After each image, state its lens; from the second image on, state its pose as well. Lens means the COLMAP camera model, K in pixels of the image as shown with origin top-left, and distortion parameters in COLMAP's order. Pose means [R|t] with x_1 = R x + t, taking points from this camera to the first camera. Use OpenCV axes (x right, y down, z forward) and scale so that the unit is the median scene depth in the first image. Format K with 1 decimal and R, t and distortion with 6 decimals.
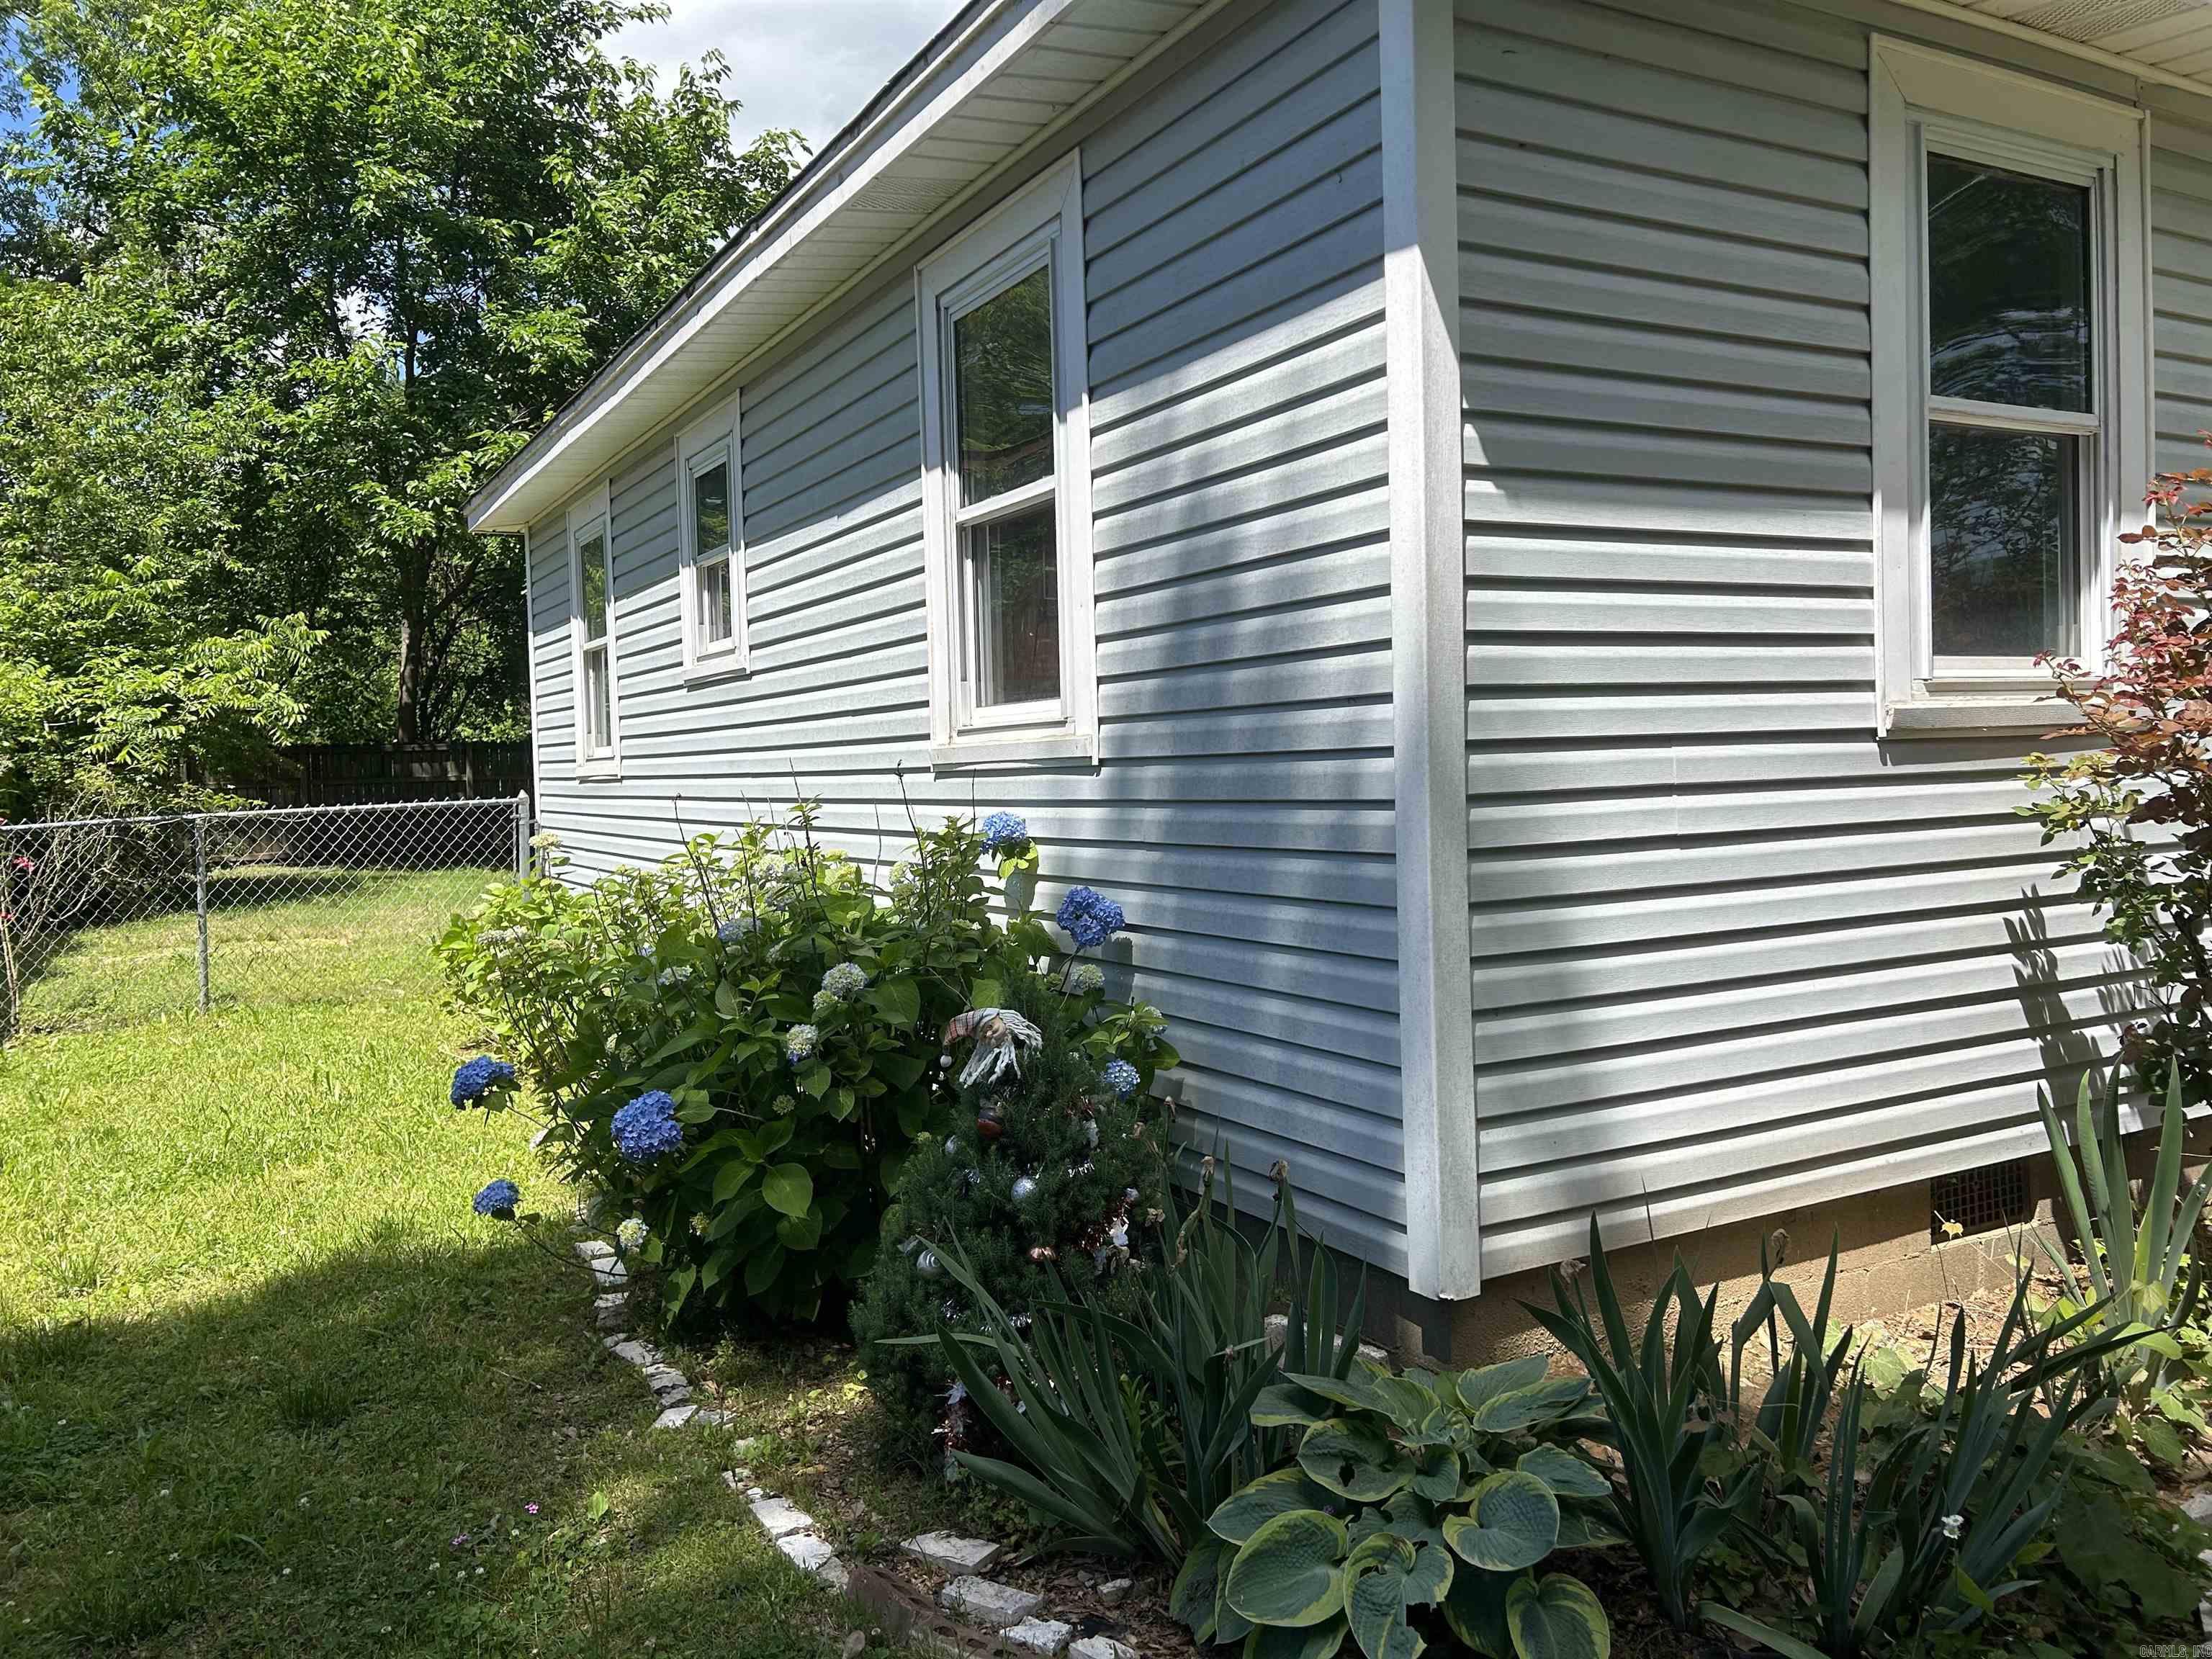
lens RADIAL K [[1659.8, 0, 1100.7], [0, 1659.8, 833.8], [0, 0, 1]] dist [0.055175, -0.059957]
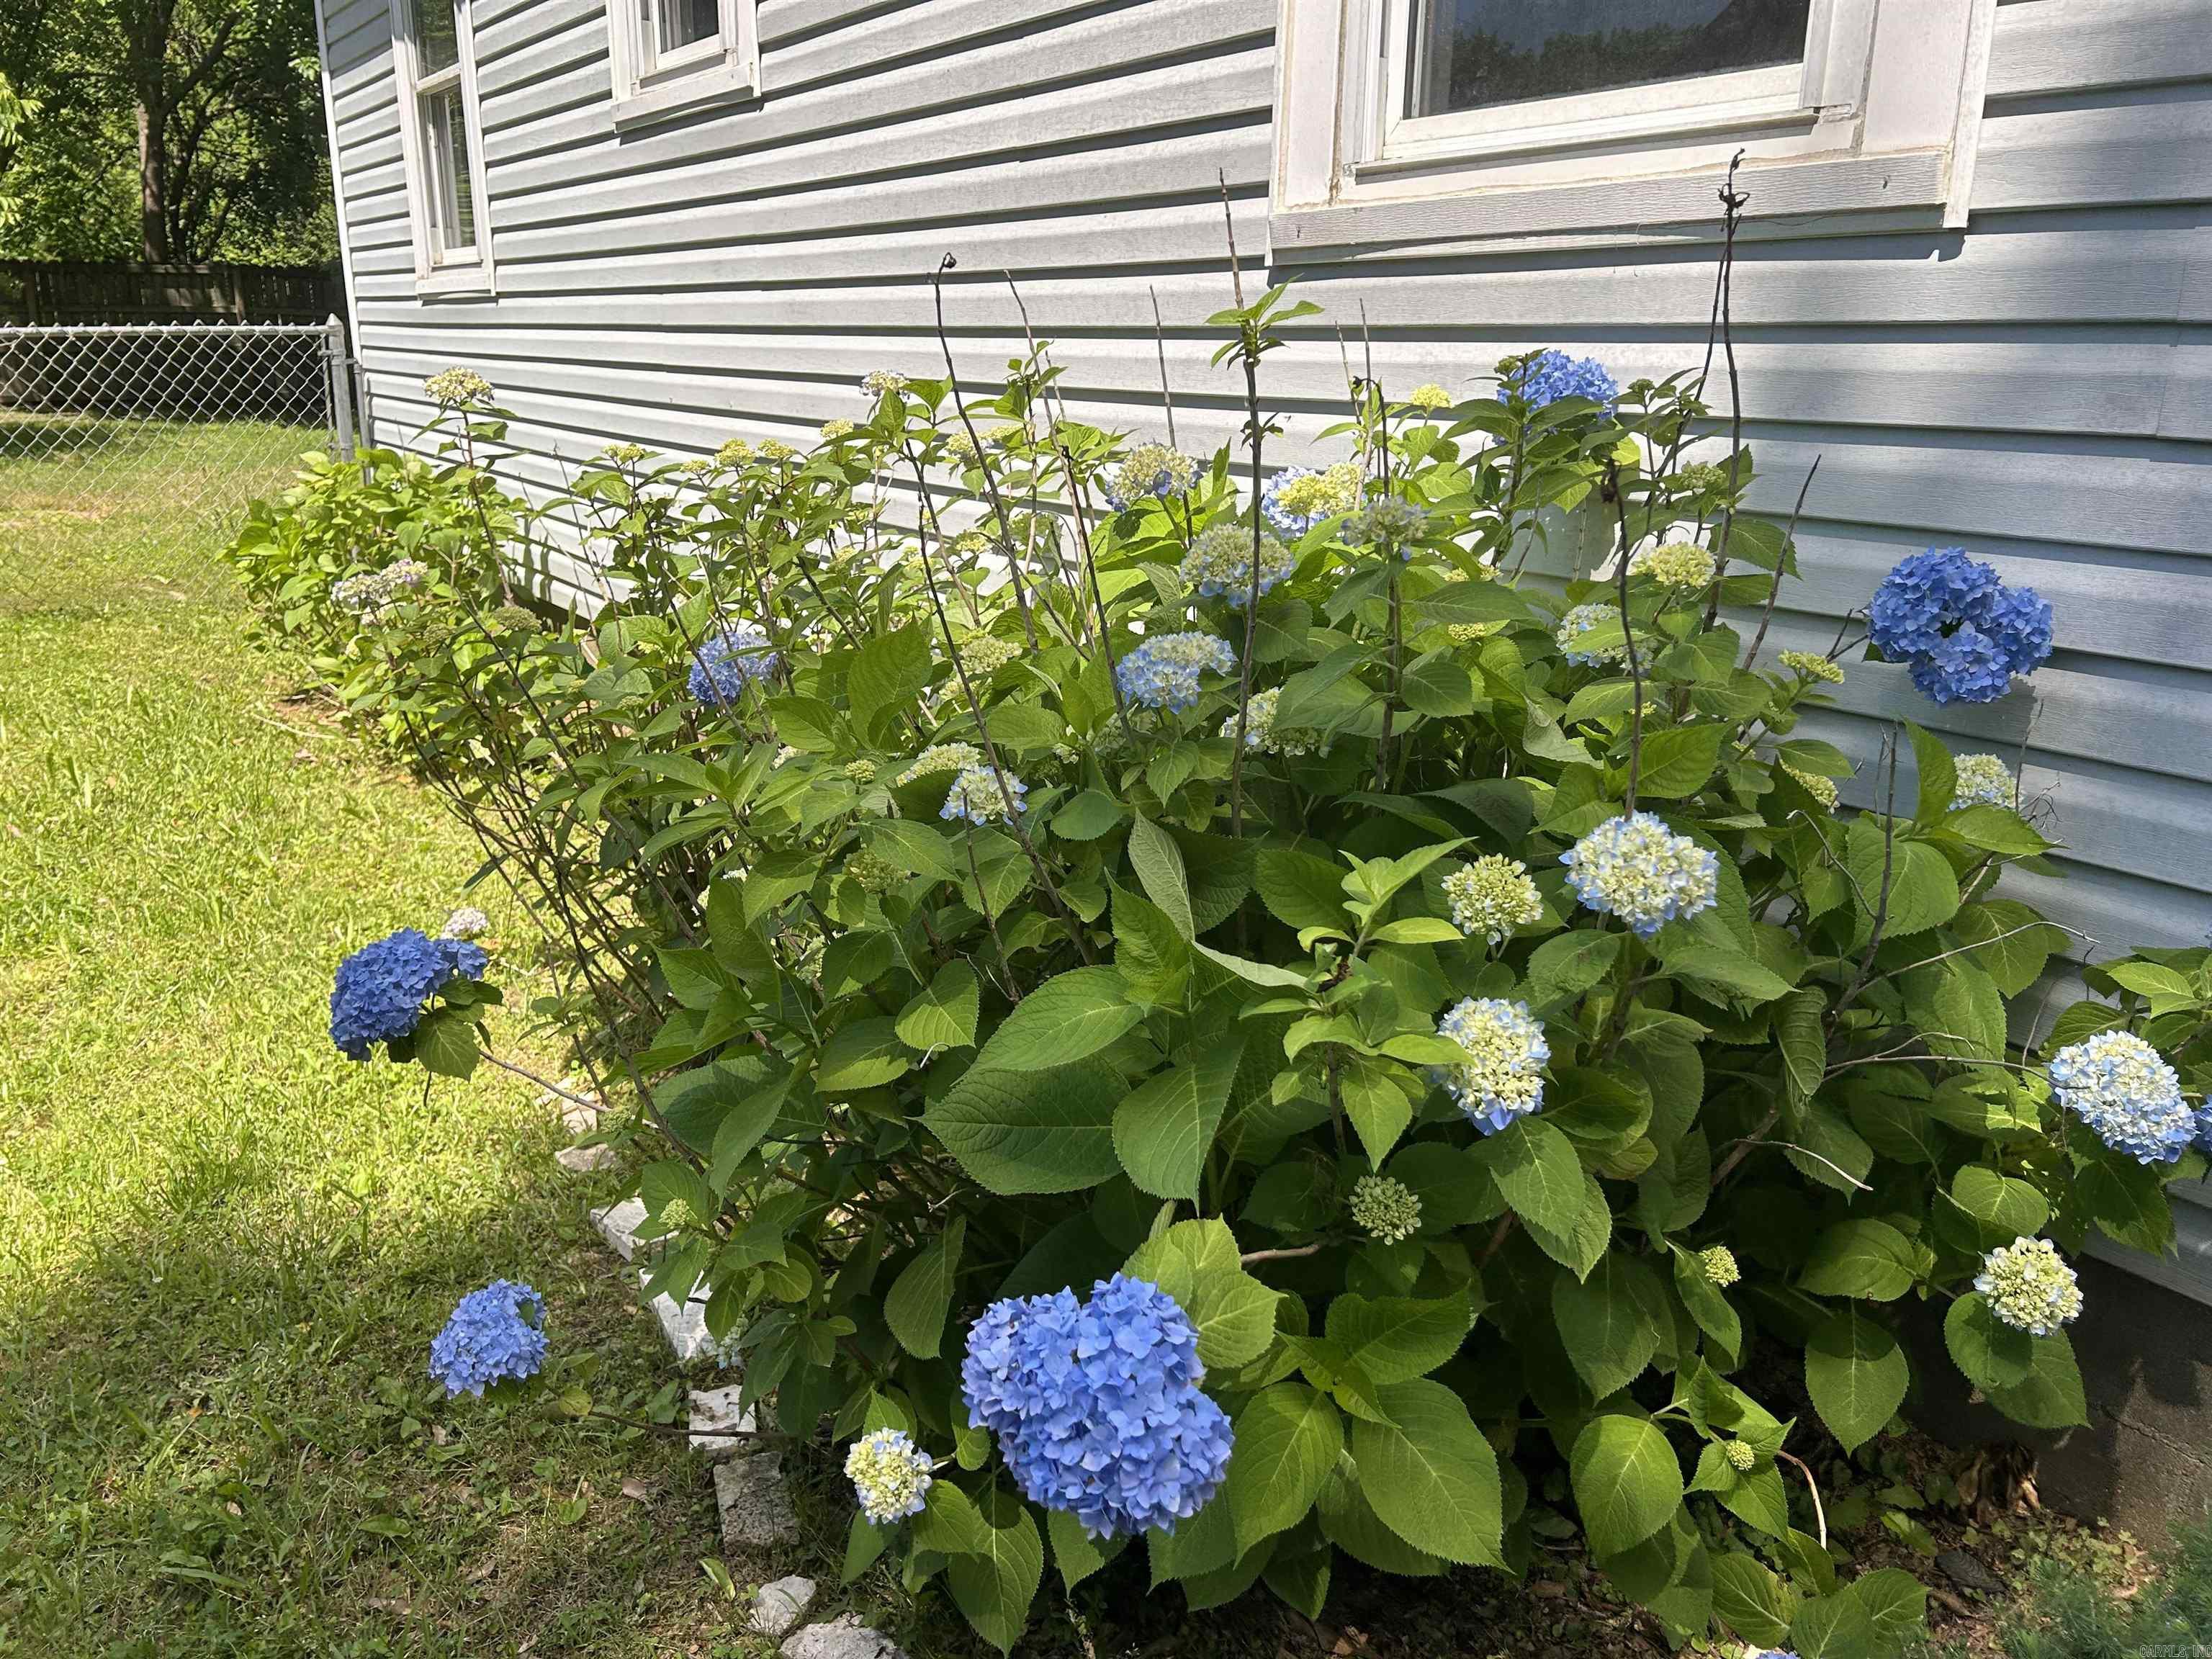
lens RADIAL K [[1659.8, 0, 1086.2], [0, 1659.8, 818.2], [0, 0, 1]] dist [0.055175, -0.059957]
pose [[0.995297, 0.007005, 0.096616, -0.080452], [-0.029901, 0.970894, 0.237636, 0.001934], [-0.092140, -0.239407, 0.966537, 0.196975]]
